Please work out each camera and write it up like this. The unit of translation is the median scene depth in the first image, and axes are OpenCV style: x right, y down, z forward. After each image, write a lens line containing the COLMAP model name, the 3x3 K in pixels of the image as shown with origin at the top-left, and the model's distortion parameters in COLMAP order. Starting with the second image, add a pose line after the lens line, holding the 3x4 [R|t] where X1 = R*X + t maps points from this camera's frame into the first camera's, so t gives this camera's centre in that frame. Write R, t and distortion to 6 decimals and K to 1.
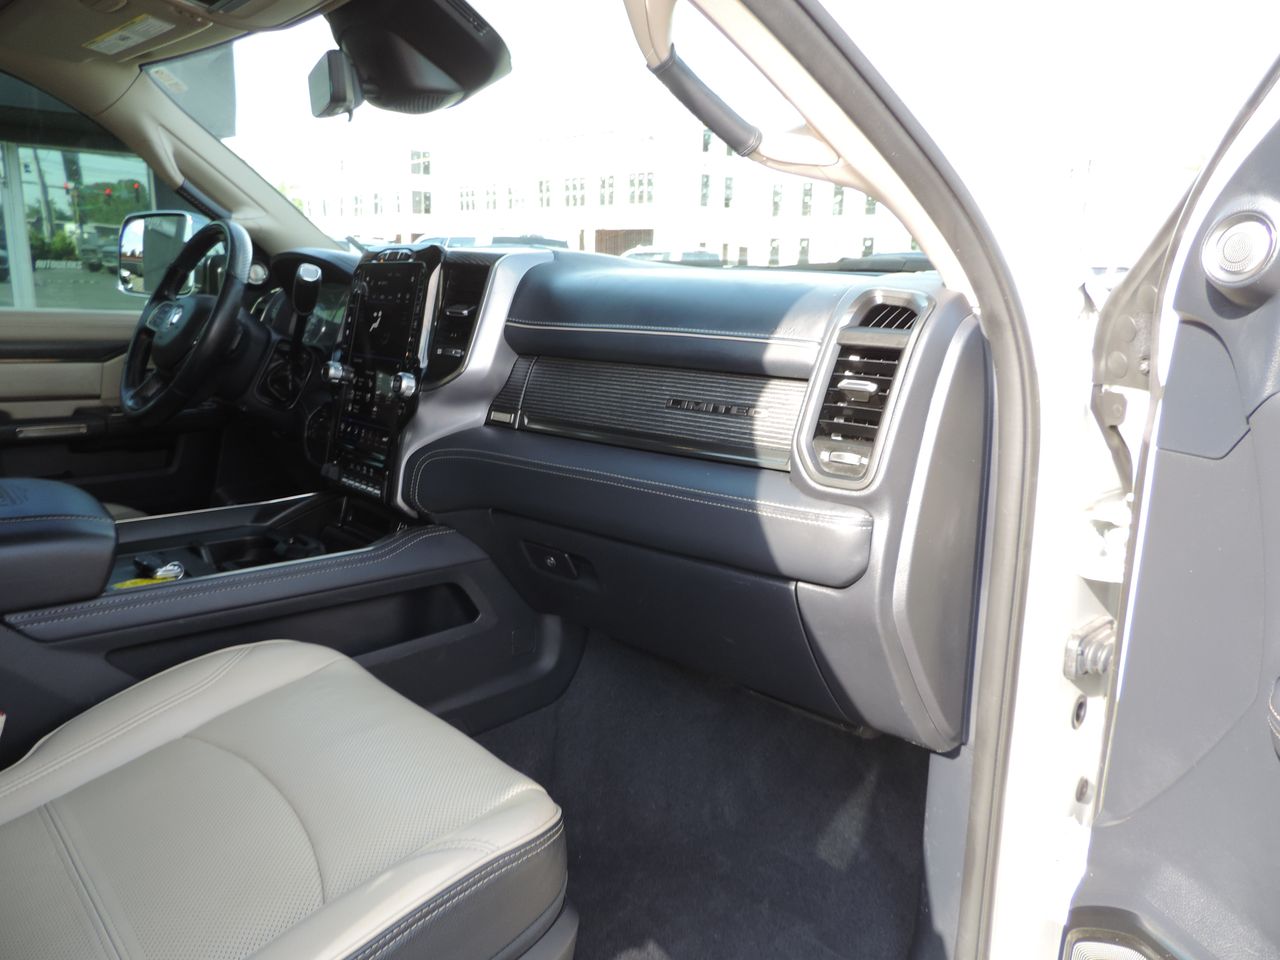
lens RADIAL K [[900.3, 0, 644.0], [0, 900.3, 472.8], [0, 0, 1]] dist [-0.025773, -0.002715]
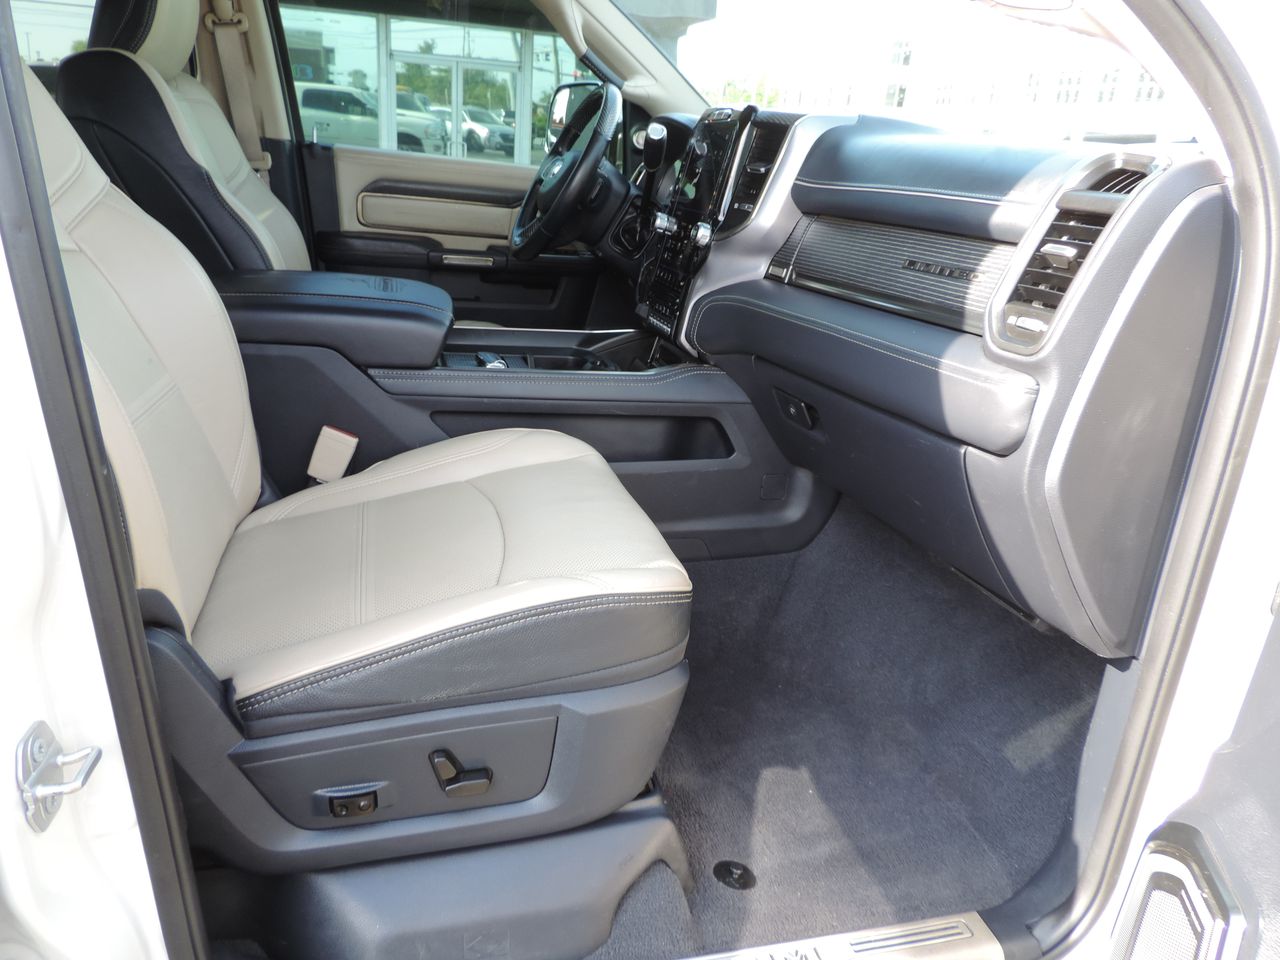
lens RADIAL K [[905.2, 0, 634.0], [0, 905.2, 484.9], [0, 0, 1]] dist [-0.050433, 0.004445]
pose [[0.878748, 0.199816, -0.433445, 0.247370], [-0.146799, 0.977277, 0.152907, 0.056067], [0.454149, -0.070738, 0.888113, -0.053880]]
